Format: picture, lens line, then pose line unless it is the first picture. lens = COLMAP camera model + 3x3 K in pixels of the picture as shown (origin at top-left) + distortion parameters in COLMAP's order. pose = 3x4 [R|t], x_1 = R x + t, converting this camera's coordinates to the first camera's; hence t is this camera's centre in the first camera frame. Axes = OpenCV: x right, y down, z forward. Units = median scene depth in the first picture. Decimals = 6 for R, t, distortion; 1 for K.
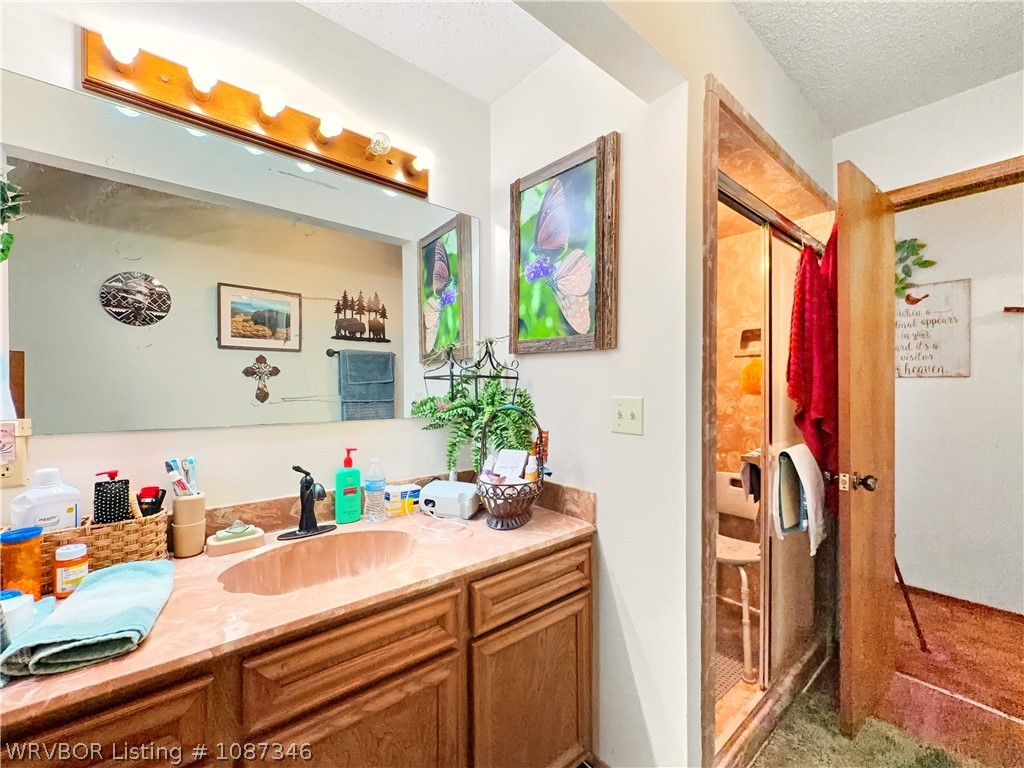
lens RADIAL K [[422.2, 0, 514.7], [0, 422.2, 384.4], [0, 0, 1]] dist [0.001949, -0.000381]
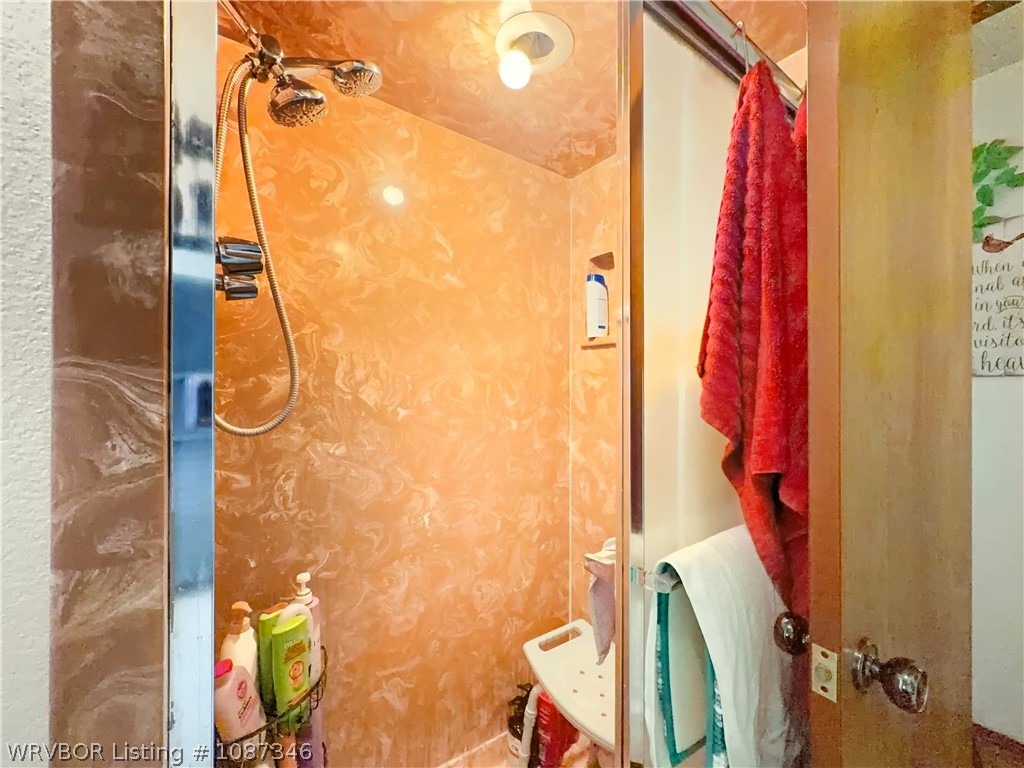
lens RADIAL K [[422.2, 0, 508.8], [0, 422.2, 381.7], [0, 0, 1]] dist [0.001949, -0.000381]
pose [[0.997027, 0.008281, -0.076609, 0.487503], [-0.008728, 0.999947, -0.005506, 0.000117], [0.076559, 0.006158, 0.997046, 0.566325]]
